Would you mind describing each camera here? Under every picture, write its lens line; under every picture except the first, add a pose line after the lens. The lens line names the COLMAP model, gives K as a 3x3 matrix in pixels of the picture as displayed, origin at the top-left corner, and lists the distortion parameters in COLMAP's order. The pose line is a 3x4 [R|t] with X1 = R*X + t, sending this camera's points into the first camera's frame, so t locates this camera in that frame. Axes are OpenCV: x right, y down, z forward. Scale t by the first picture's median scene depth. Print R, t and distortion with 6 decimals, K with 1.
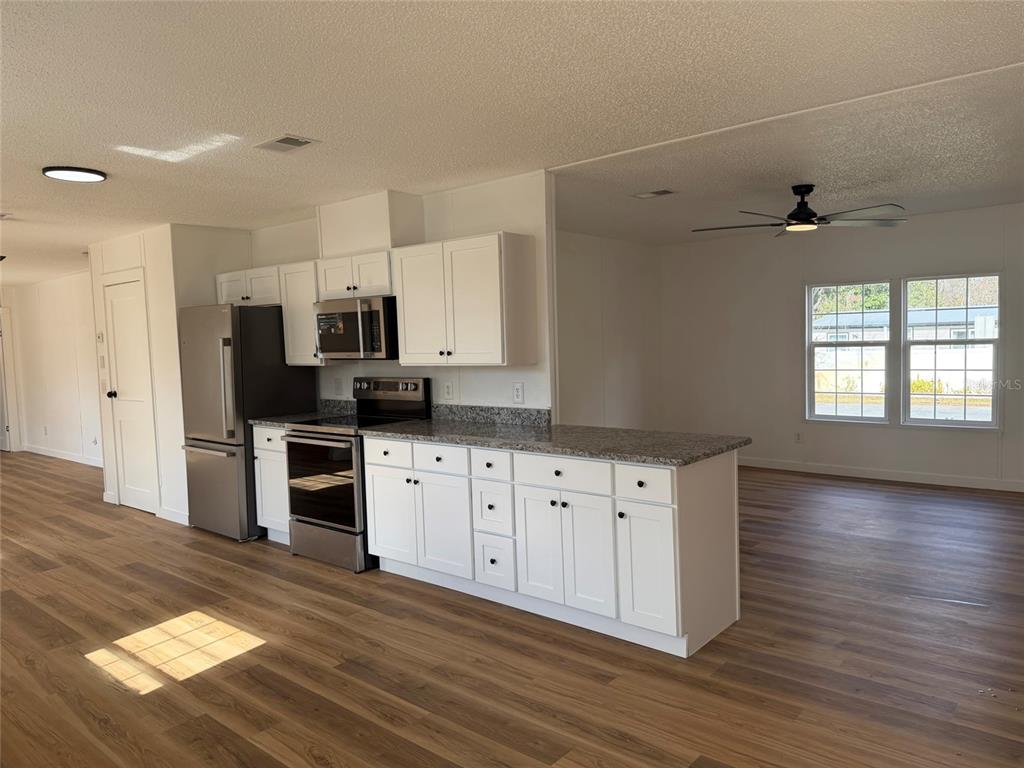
lens RADIAL K [[715.5, 0, 512.0], [0, 715.5, 384.0], [0, 0, 1]] dist [0.112197, -0.160224]
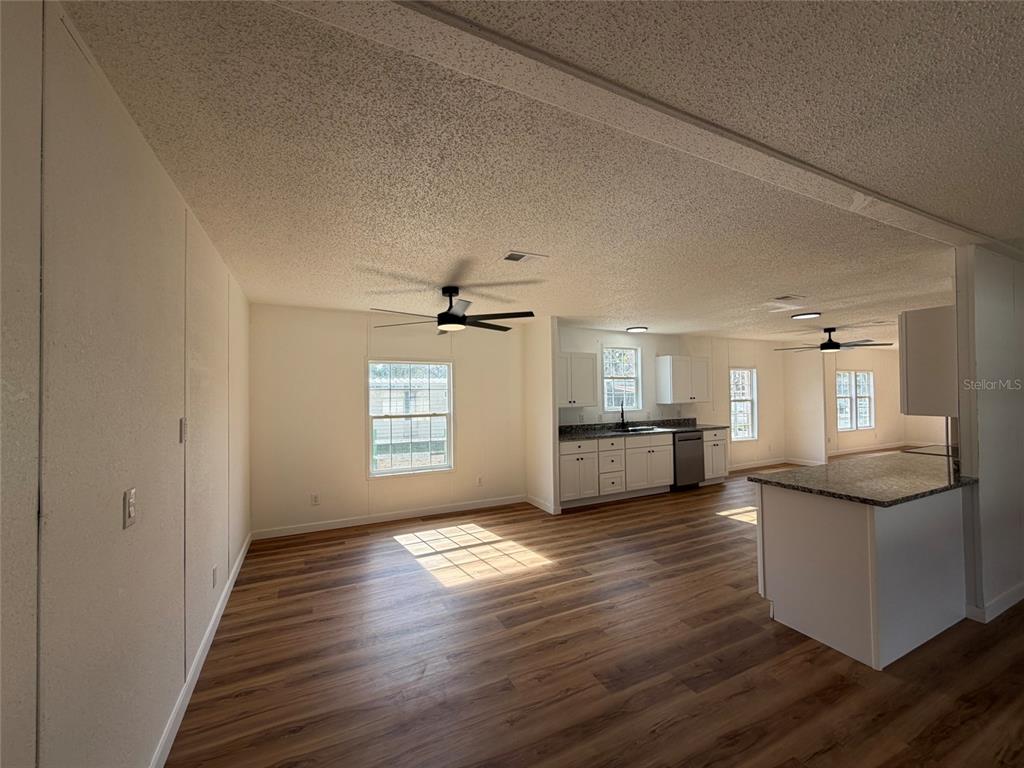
lens RADIAL K [[409.1, 0, 512.0], [0, 409.1, 384.0], [0, 0, 1]] dist [0.000991, 0.000048]
pose [[-0.384757, 0.024567, -0.922691, 1.106035], [-0.039493, 0.998292, 0.043048, -0.104428], [0.922173, 0.053003, -0.383130, 0.744882]]
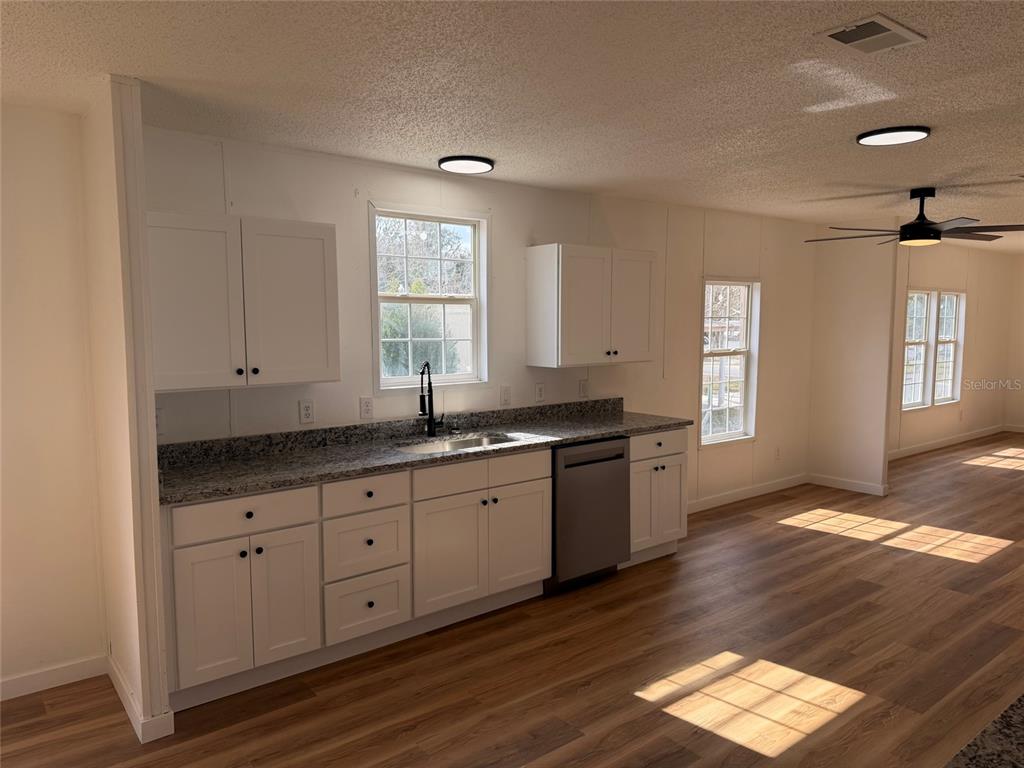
lens RADIAL K [[715.5, 0, 512.0], [0, 715.5, 384.0], [0, 0, 1]] dist [0.112197, -0.160224]
pose [[-0.183746, 0.127161, -0.974714, 0.389363], [-0.061886, 0.988134, 0.140578, -0.109661], [0.981024, 0.086152, -0.173697, 0.848271]]
